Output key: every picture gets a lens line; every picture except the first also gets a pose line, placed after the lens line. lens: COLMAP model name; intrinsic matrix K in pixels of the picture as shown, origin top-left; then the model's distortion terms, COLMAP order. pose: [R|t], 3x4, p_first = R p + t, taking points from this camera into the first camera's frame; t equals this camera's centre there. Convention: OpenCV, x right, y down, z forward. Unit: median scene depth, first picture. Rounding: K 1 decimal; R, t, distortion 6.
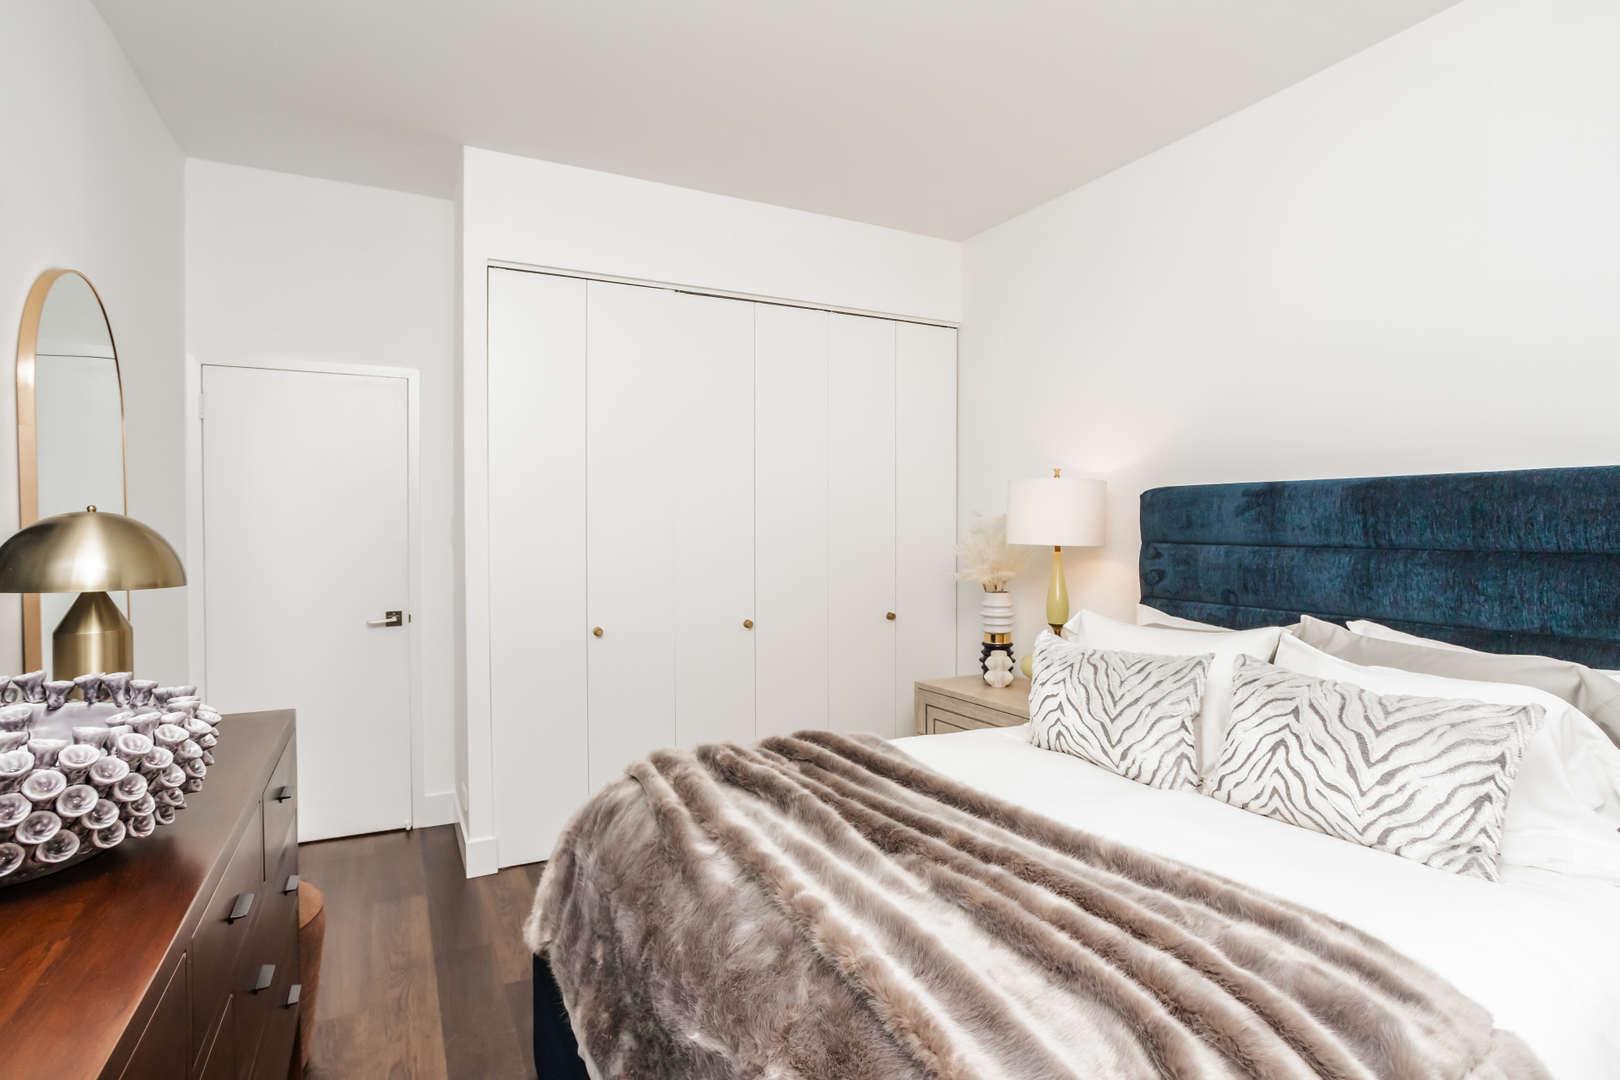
lens RADIAL K [[823.3, 0, 810.0], [0, 823.3, 540.0], [0, 0, 1]] dist [0.000833, 0.000245]
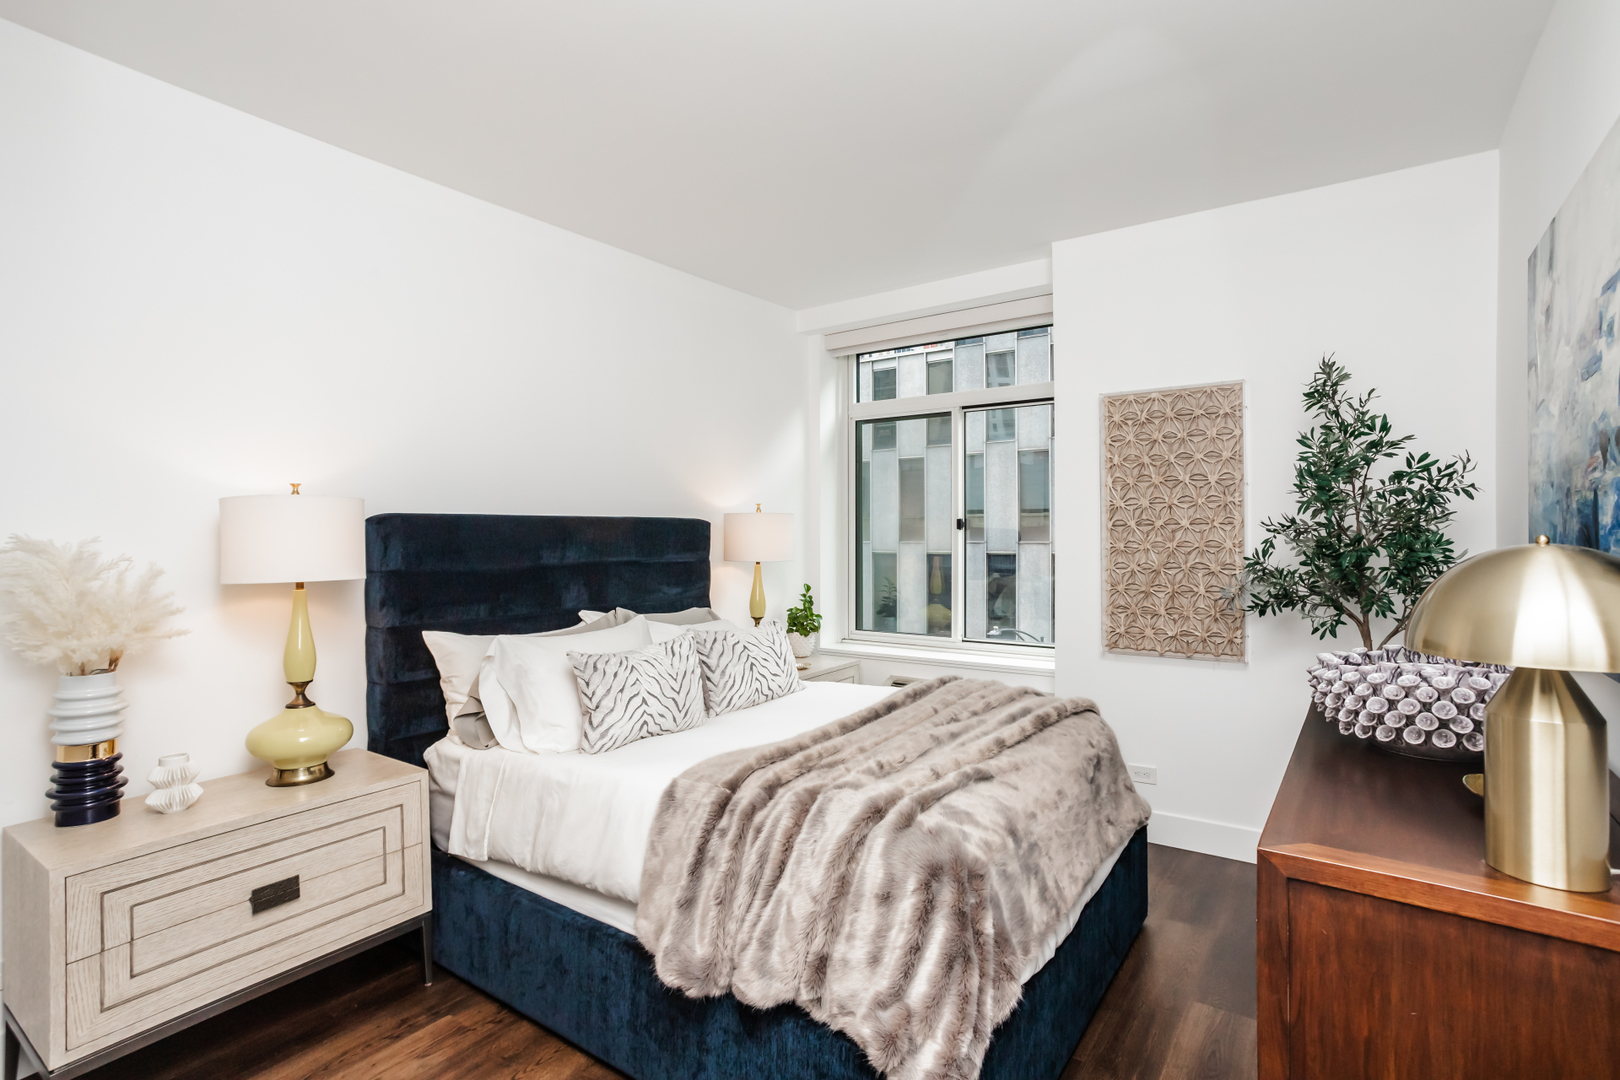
lens RADIAL K [[823.3, 0, 810.0], [0, 823.3, 540.0], [0, 0, 1]] dist [0.000833, 0.000245]
pose [[-0.435907, -0.007455, 0.899961, -0.885060], [0.027075, 0.999404, 0.021393, -0.052558], [-0.899584, 0.033692, -0.435445, 1.297611]]
